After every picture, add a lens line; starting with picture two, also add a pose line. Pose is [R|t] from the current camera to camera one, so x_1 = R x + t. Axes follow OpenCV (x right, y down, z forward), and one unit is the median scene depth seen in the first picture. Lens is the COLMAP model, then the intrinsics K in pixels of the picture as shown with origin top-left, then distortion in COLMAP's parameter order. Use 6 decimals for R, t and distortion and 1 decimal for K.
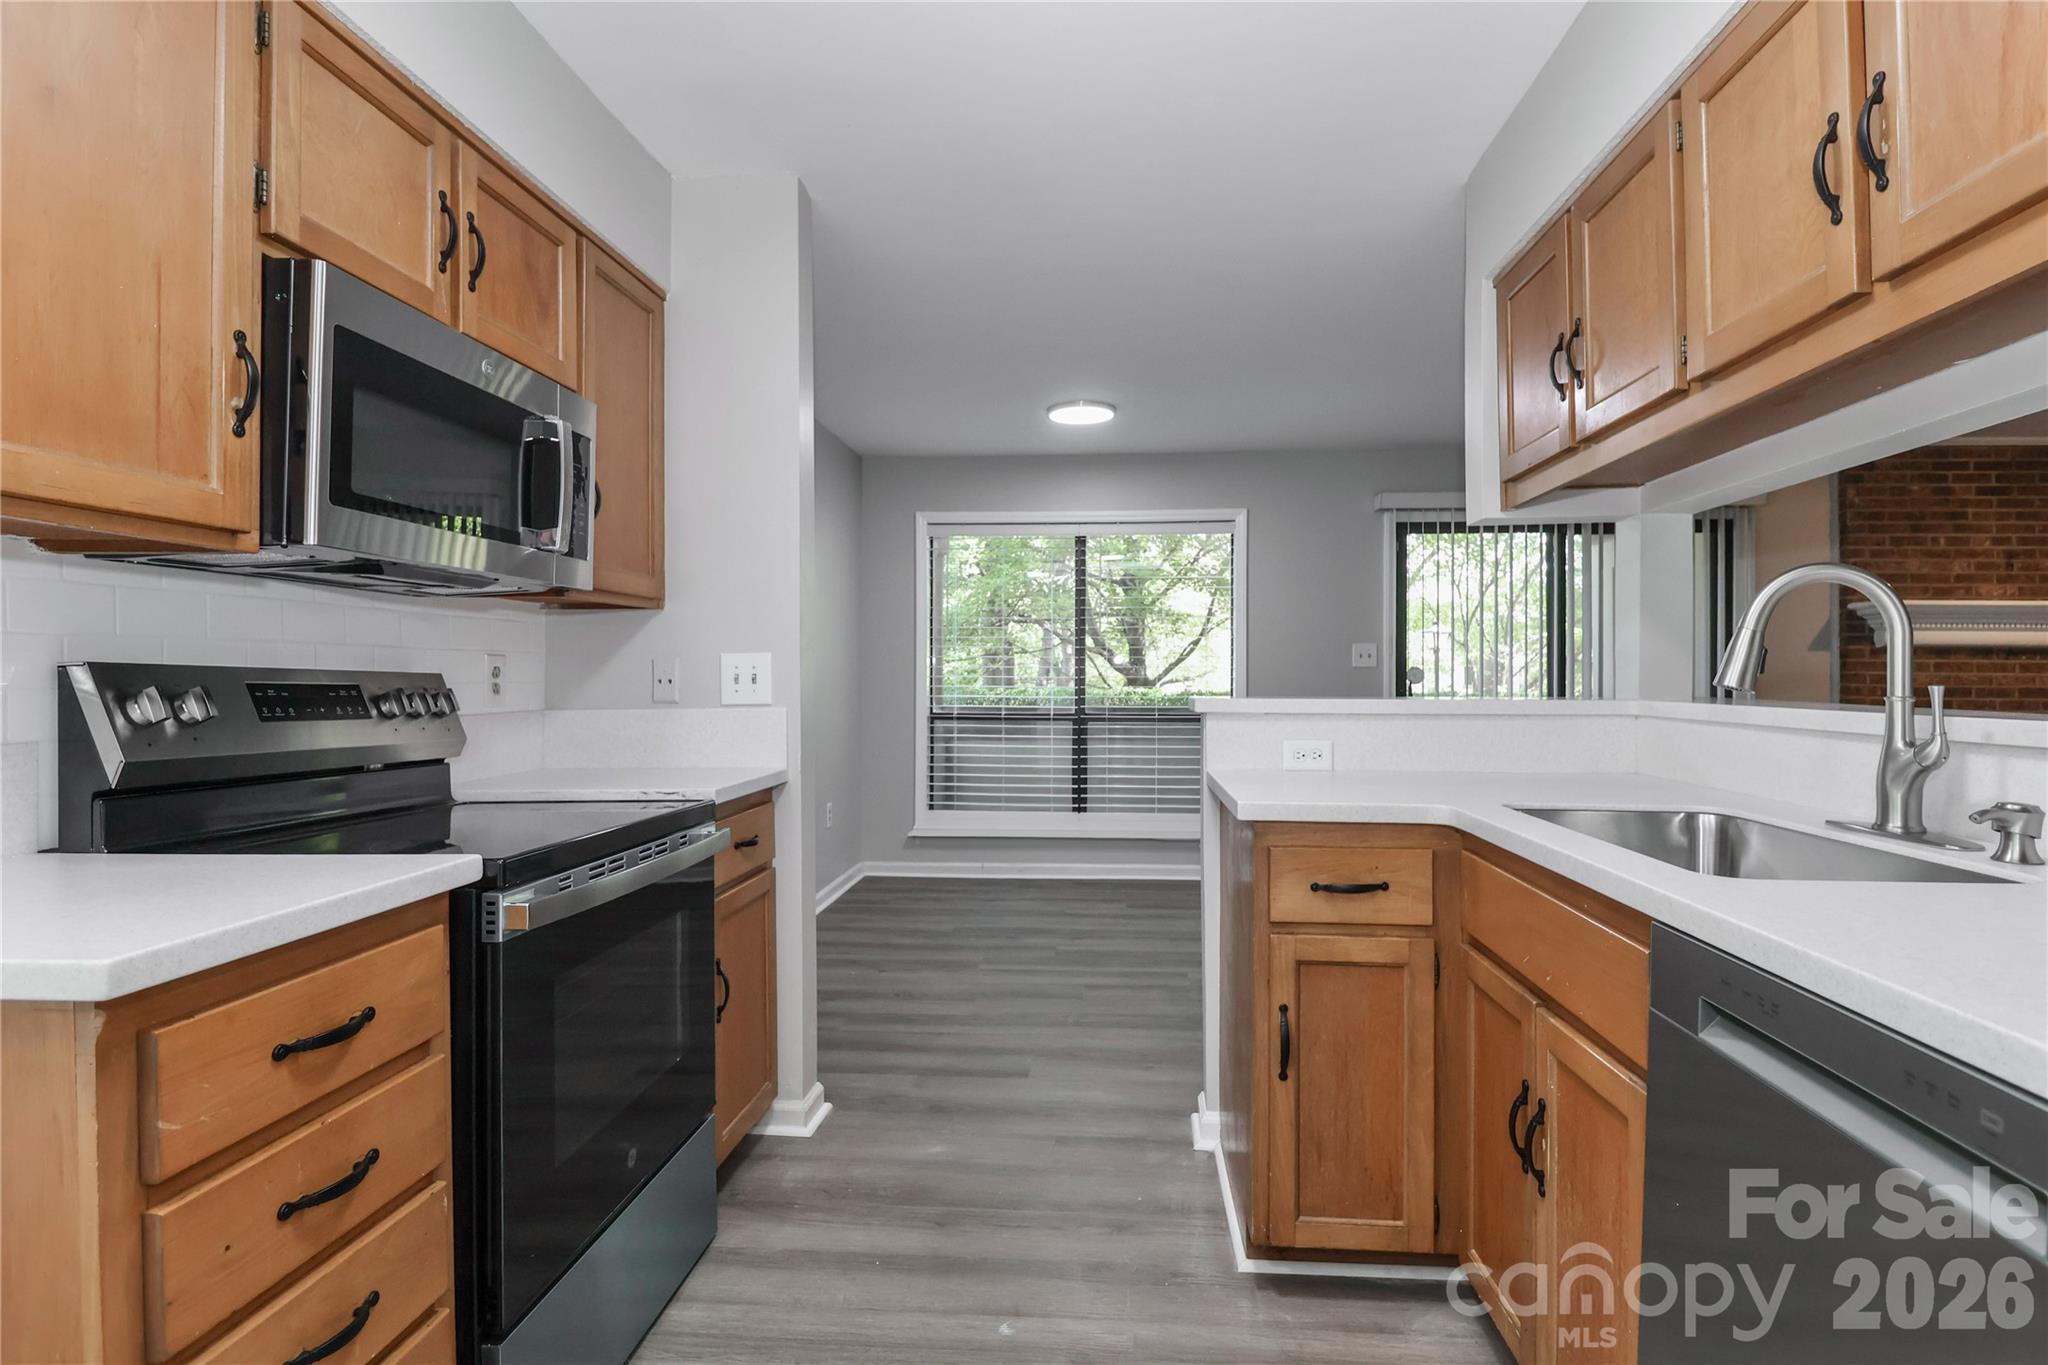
lens RADIAL K [[993.8, 0, 1087.1], [0, 993.8, 676.6], [0, 0, 1]] dist [0.011107, -0.011814]
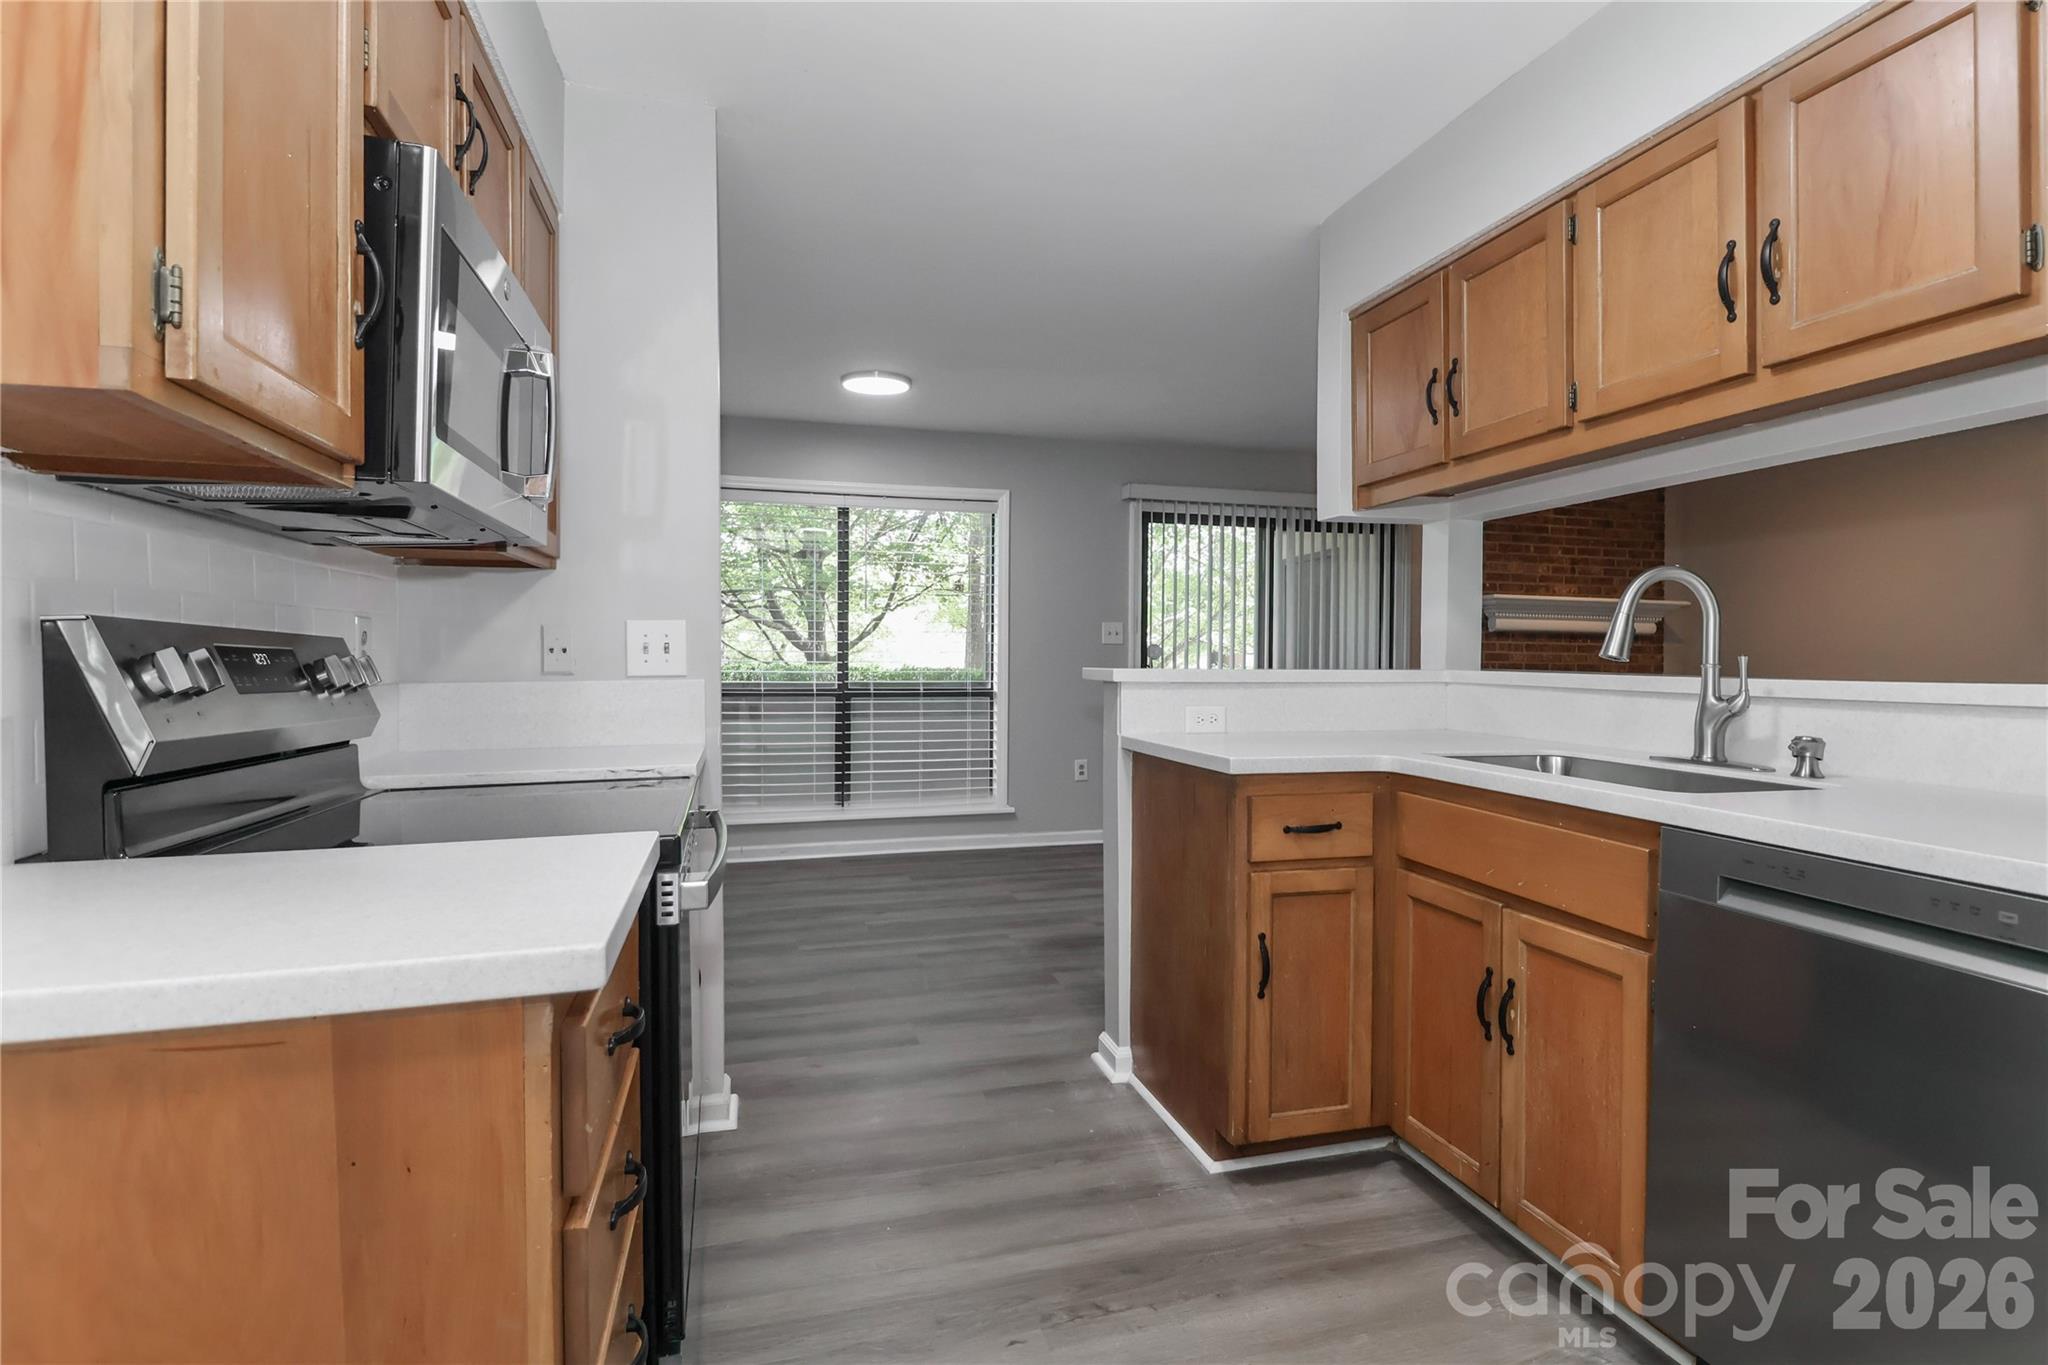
lens RADIAL K [[993.8, 0, 1065.4], [0, 993.8, 673.8], [0, 0, 1]] dist [0.011107, -0.011814]
pose [[0.938813, -0.001852, 0.344423, -0.404763], [-0.004635, 0.999827, 0.018009, 0.010076], [-0.344397, -0.018503, 0.938642, 0.005154]]
